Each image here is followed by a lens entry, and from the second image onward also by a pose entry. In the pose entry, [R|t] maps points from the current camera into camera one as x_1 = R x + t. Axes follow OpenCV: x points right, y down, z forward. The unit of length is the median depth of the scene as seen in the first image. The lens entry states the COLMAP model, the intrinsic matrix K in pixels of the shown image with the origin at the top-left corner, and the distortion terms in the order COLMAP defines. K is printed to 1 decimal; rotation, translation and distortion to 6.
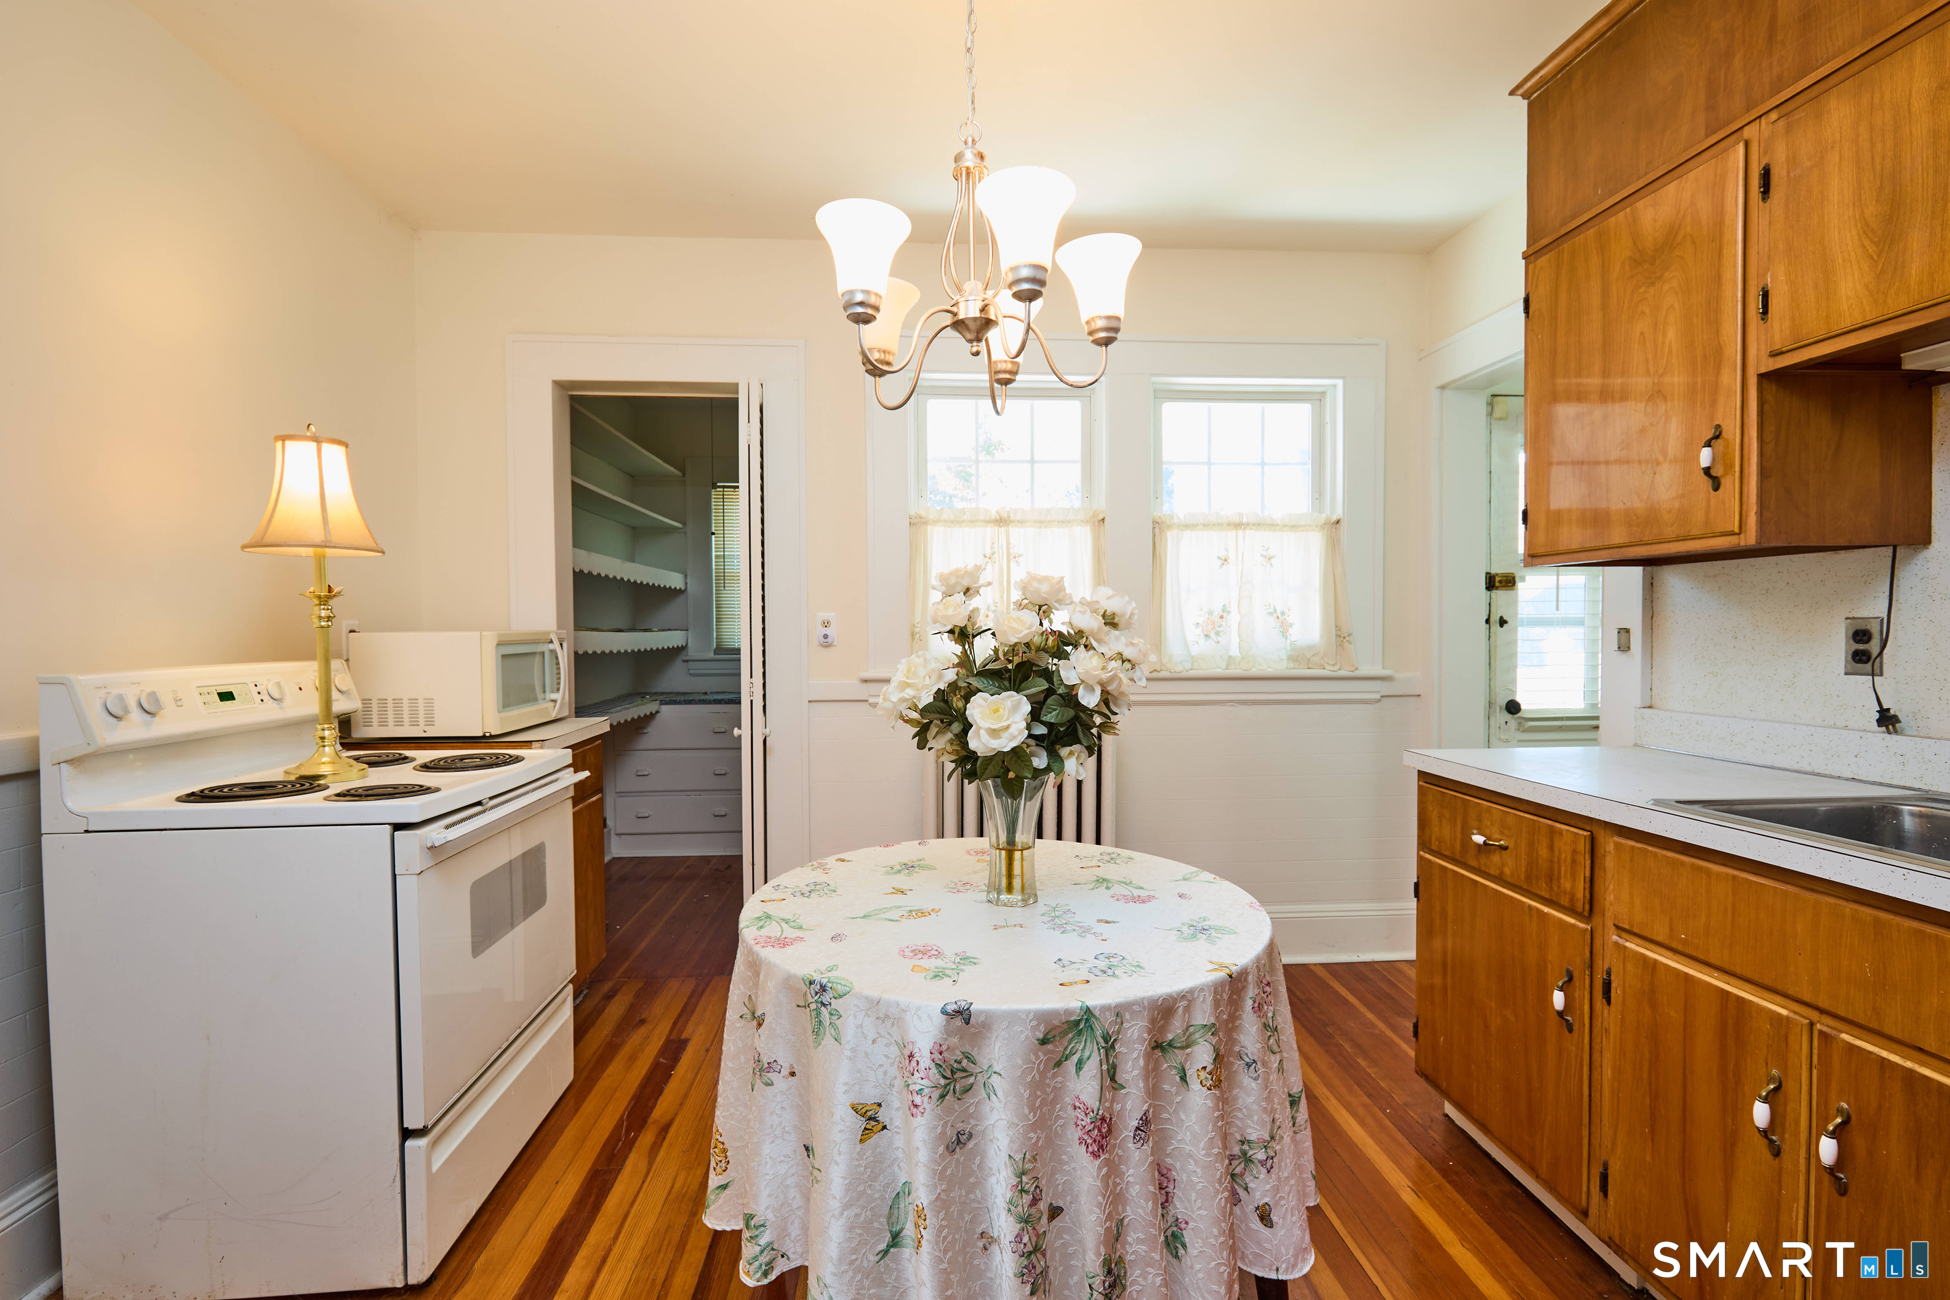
lens RADIAL K [[889.6, 0, 969.6], [0, 889.6, 652.2], [0, 0, 1]] dist [0.000745, -0.000603]
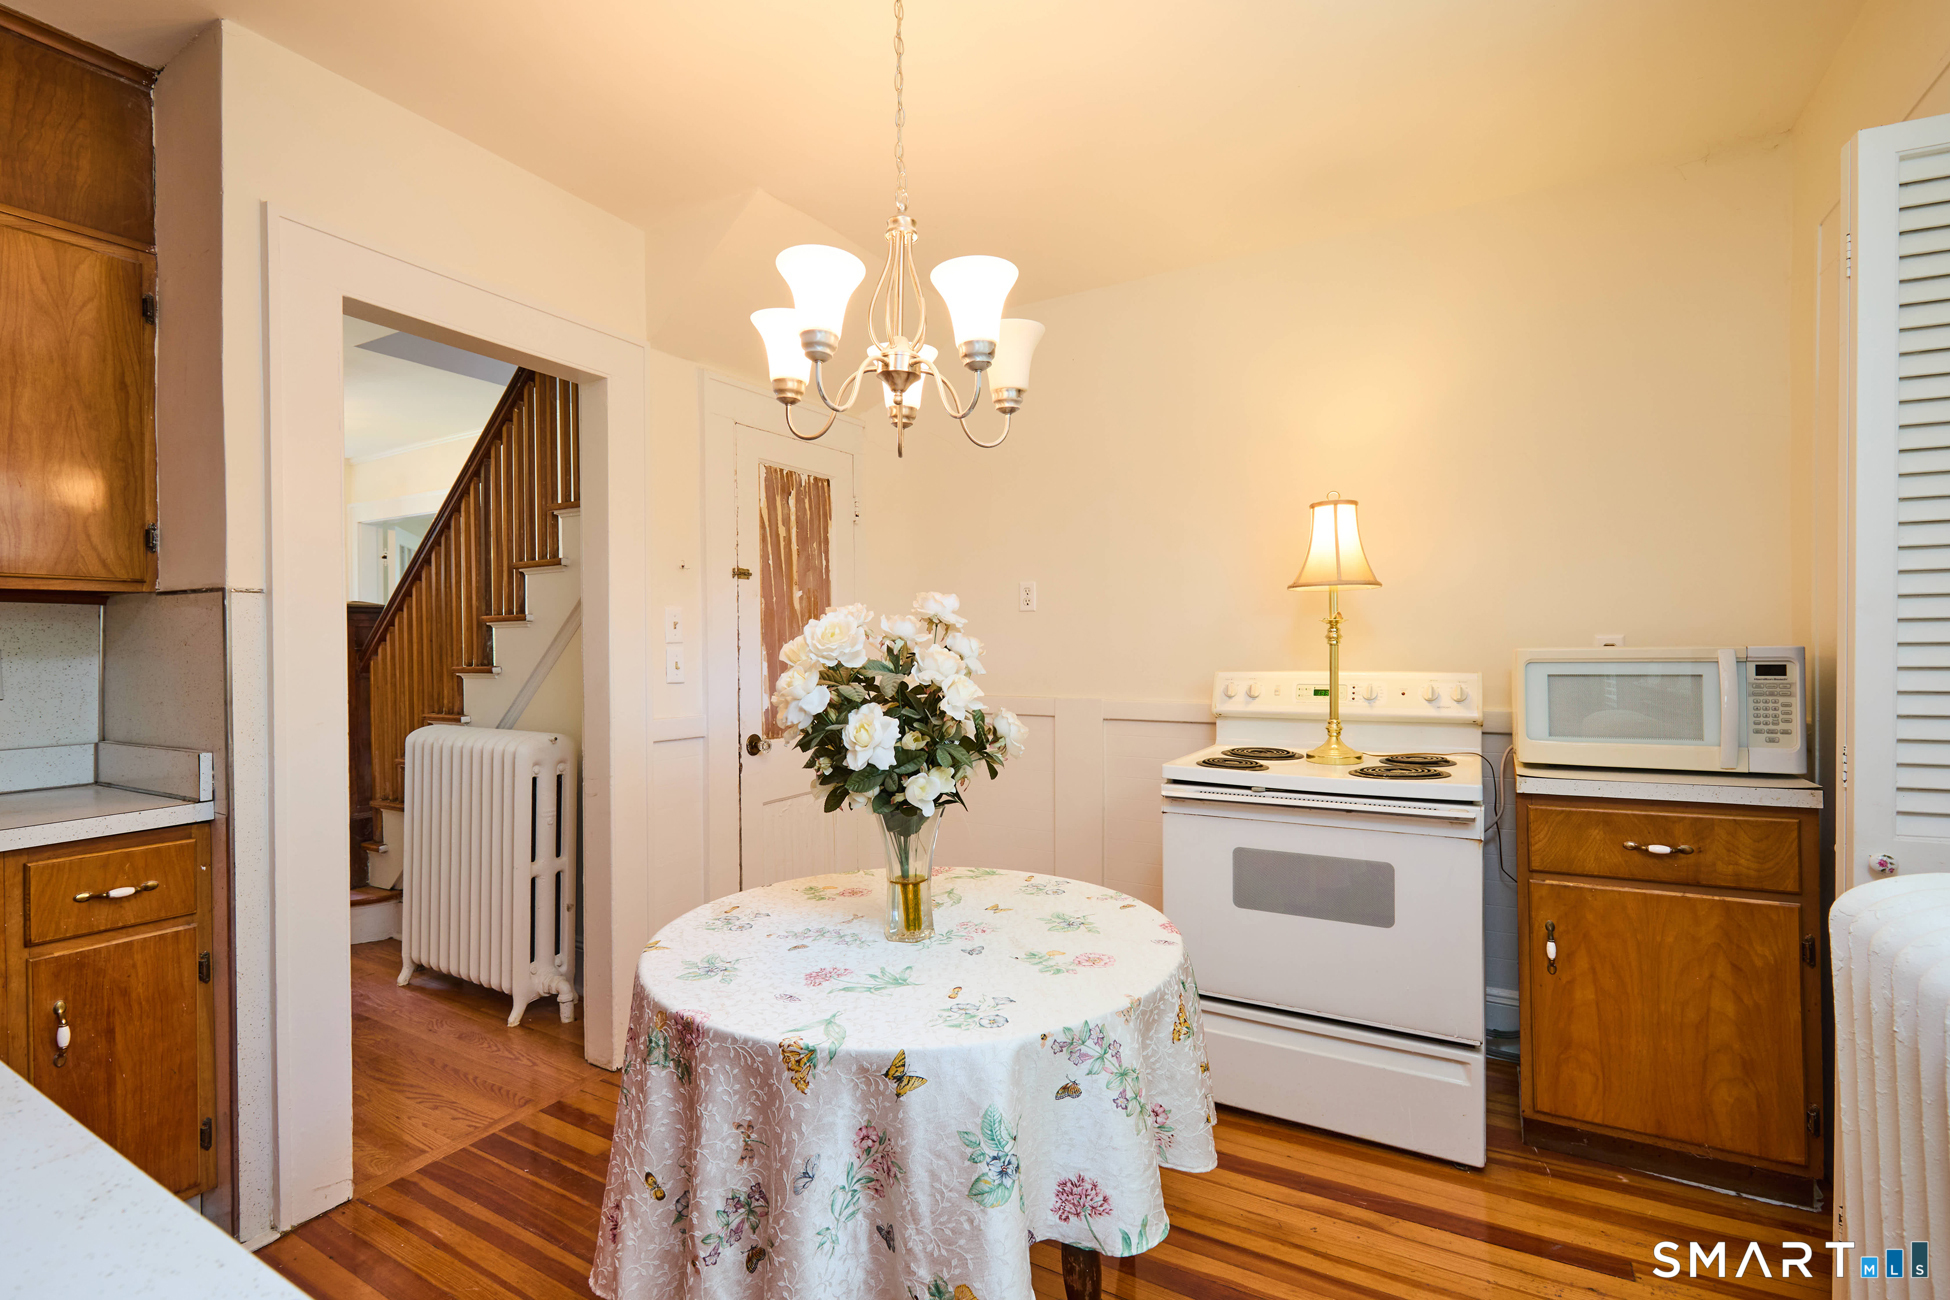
lens RADIAL K [[889.6, 0, 969.6], [0, 889.6, 652.2], [0, 0, 1]] dist [0.000745, -0.000603]
pose [[-0.559592, 0.014785, -0.828636, 0.777340], [-0.010791, 0.999626, 0.025123, -0.053312], [0.828698, 0.023001, -0.559223, 1.522865]]
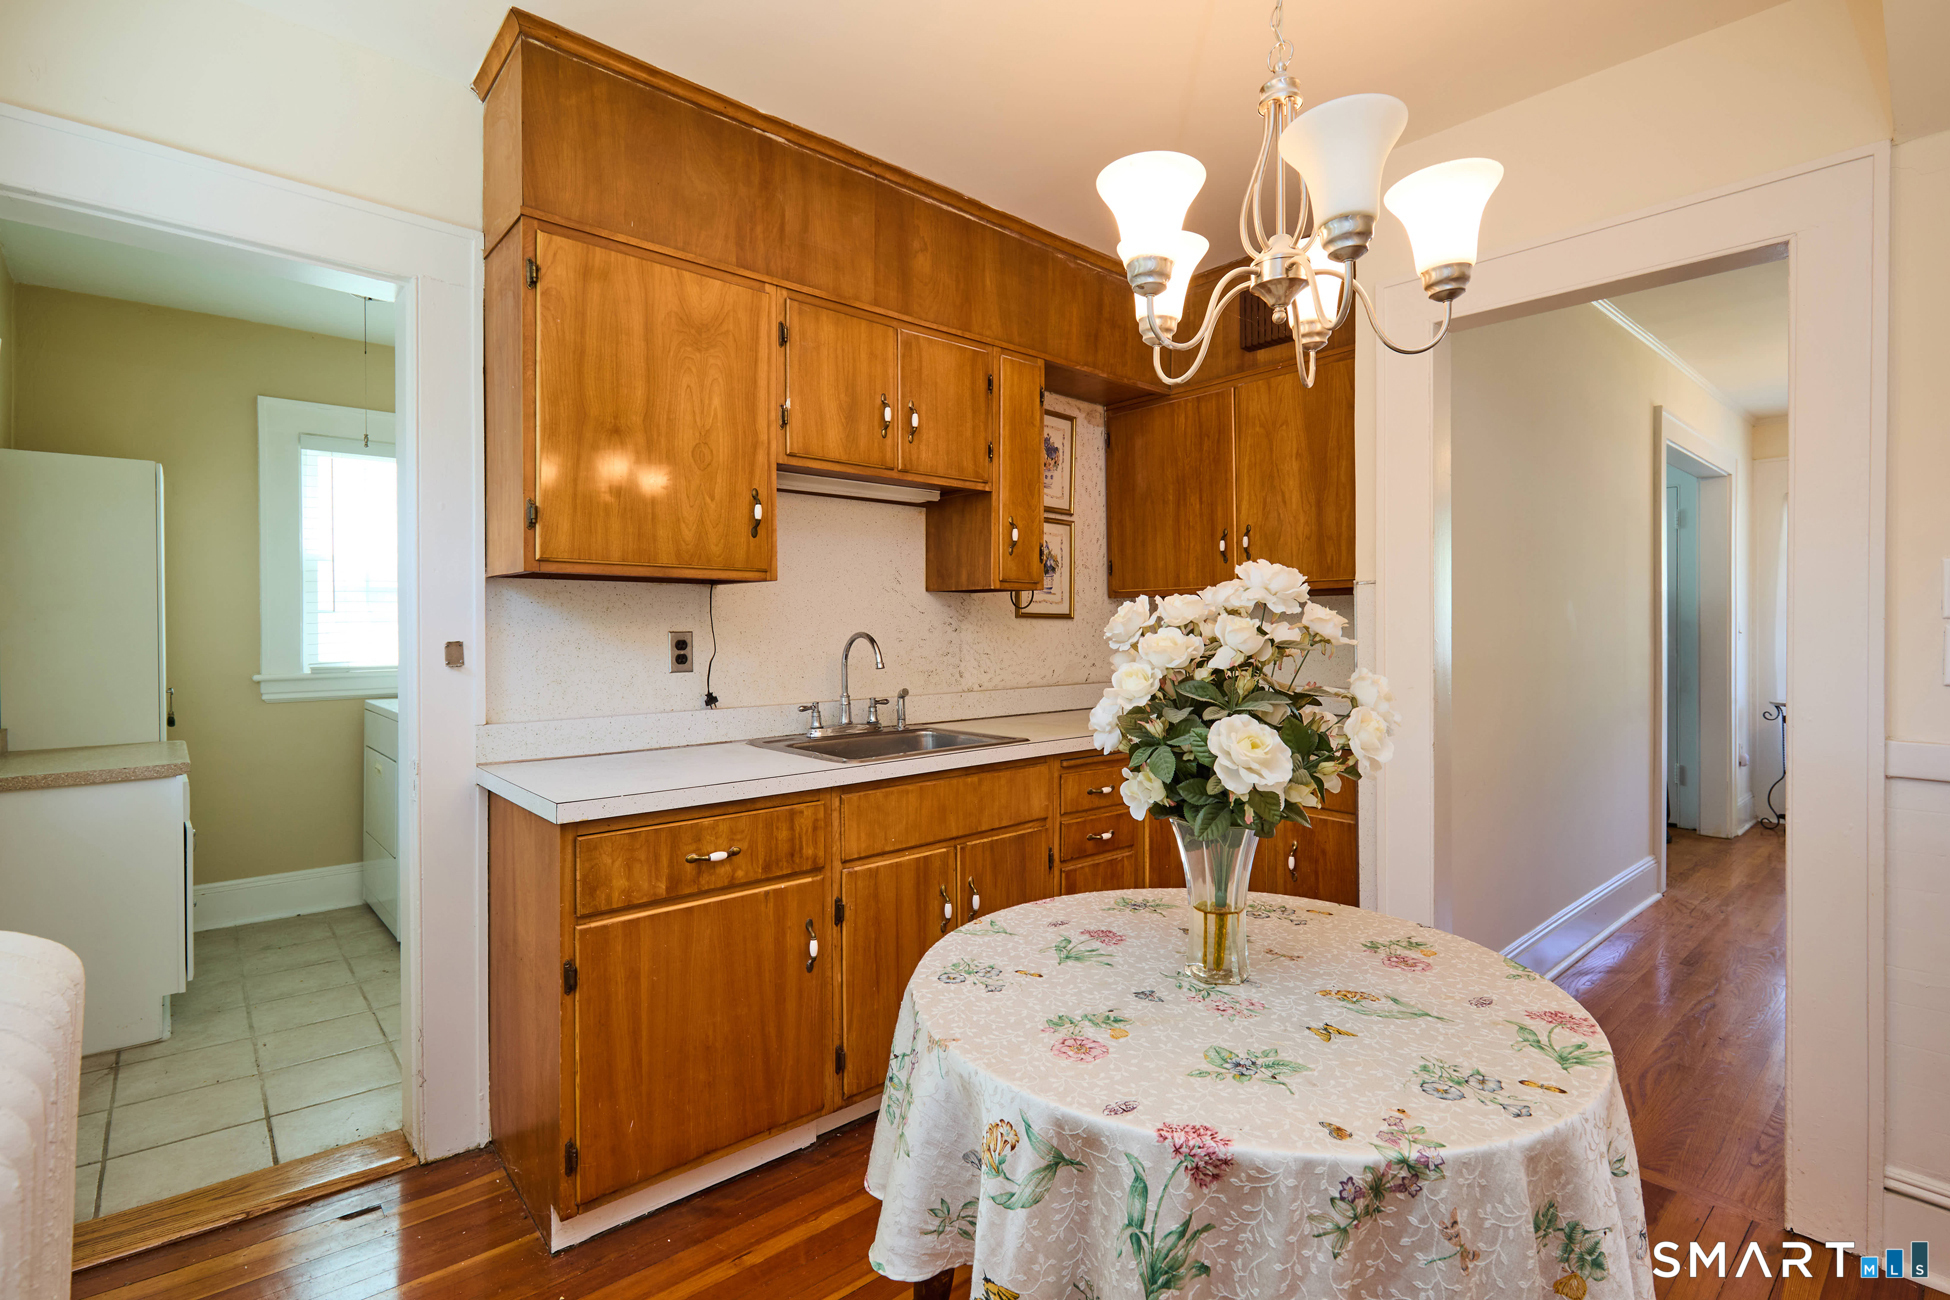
lens RADIAL K [[906.4, 0, 974.2], [0, 906.4, 632.2], [0, 0, 1]] dist [0.002763, 0.000866]
pose [[-0.610629, 0.002892, 0.791912, -0.456179], [0.026027, 0.999526, 0.016419, -0.052947], [-0.791489, 0.030637, -0.610415, 1.603832]]
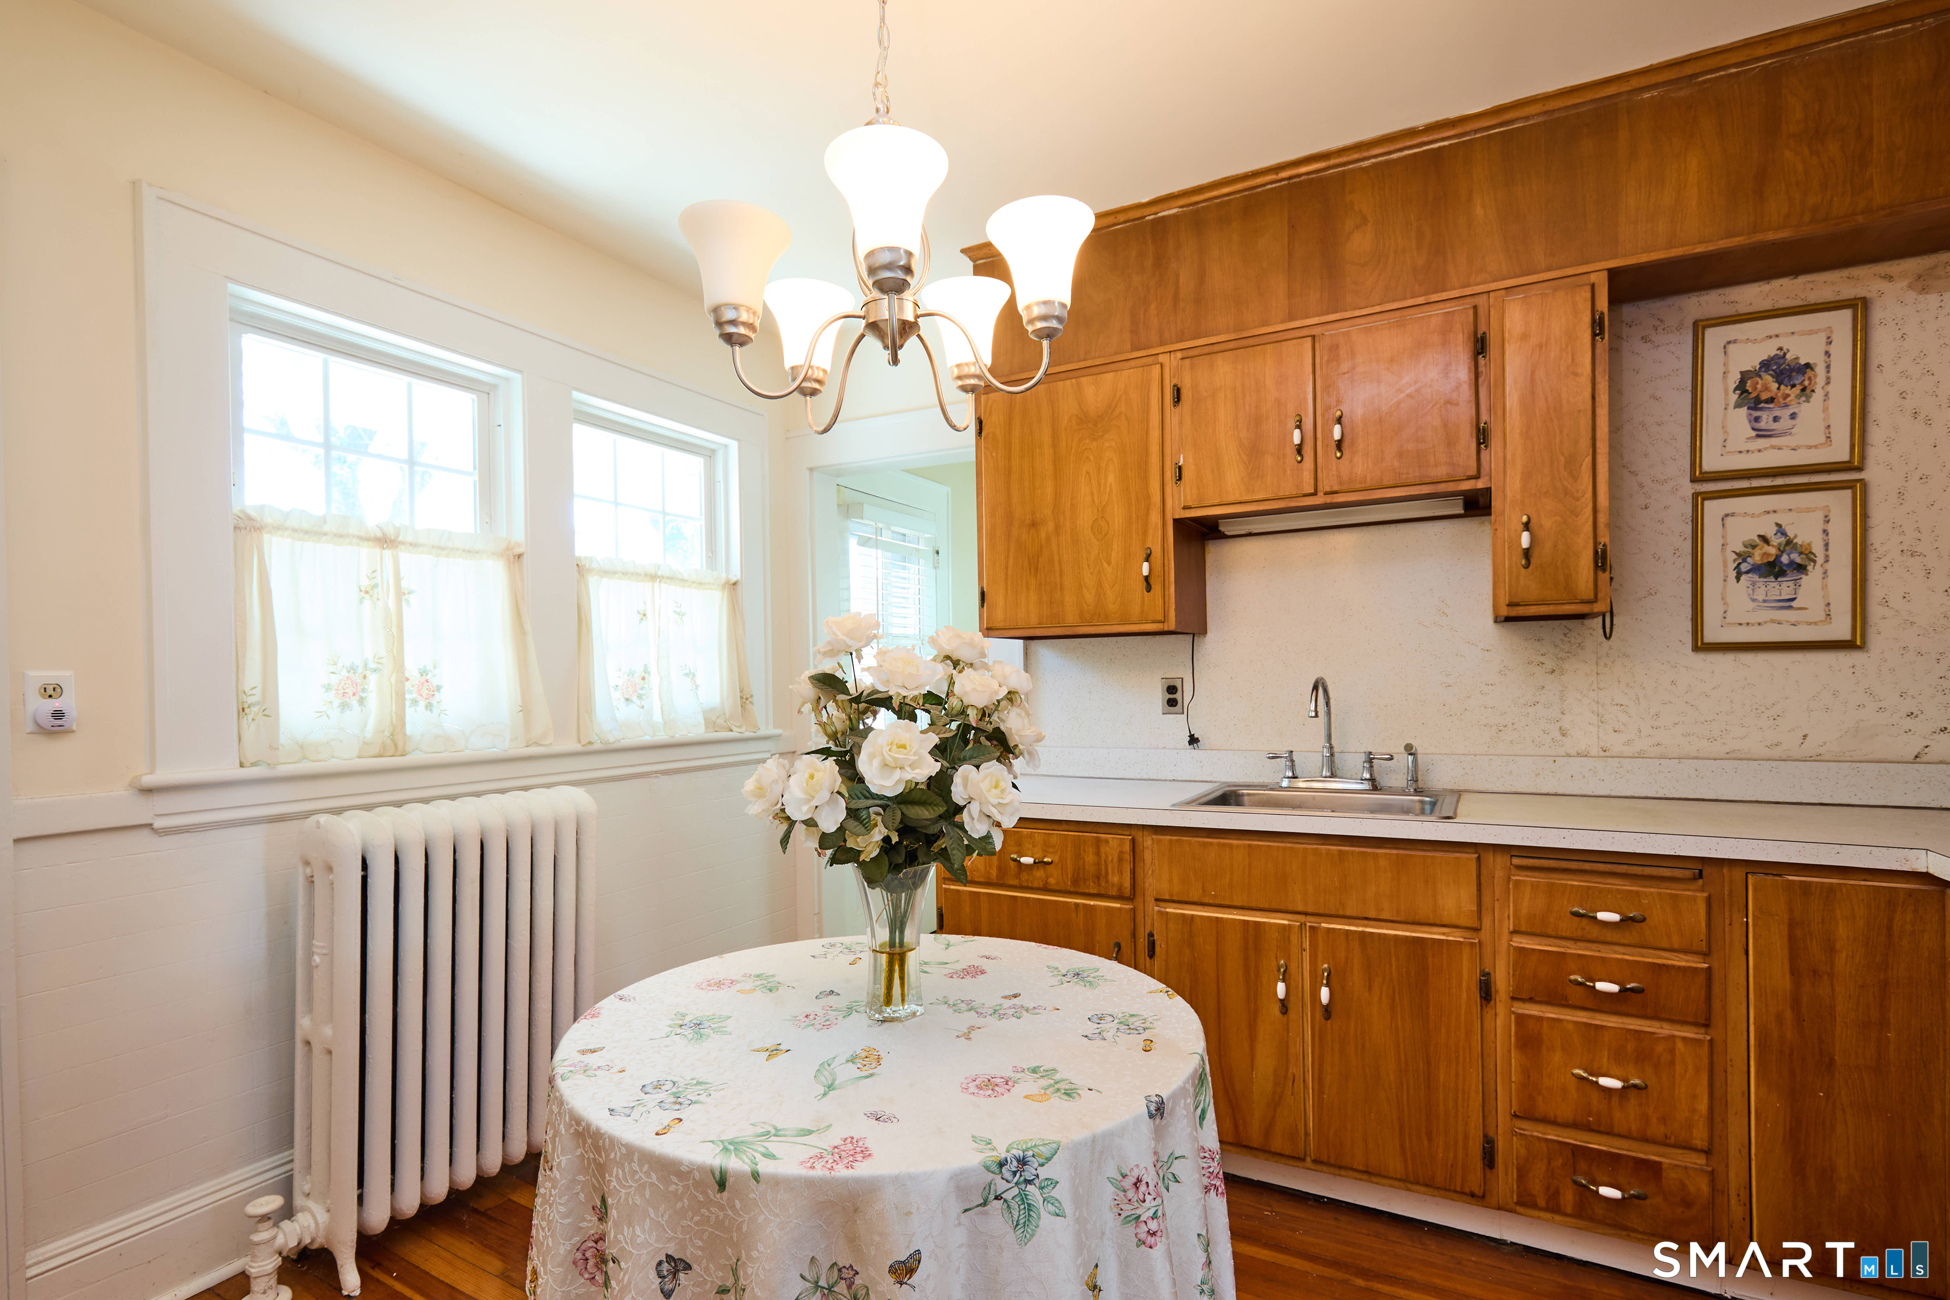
lens RADIAL K [[930.0, 0, 972.2], [0, 930.0, 685.8], [0, 0, 1]] dist [-0.000439, -0.000099]
pose [[0.536295, -0.007202, 0.844000, -0.627913], [0.034560, 0.999312, -0.013433, -0.016152], [-0.843323, 0.036372, 0.536175, 0.433372]]
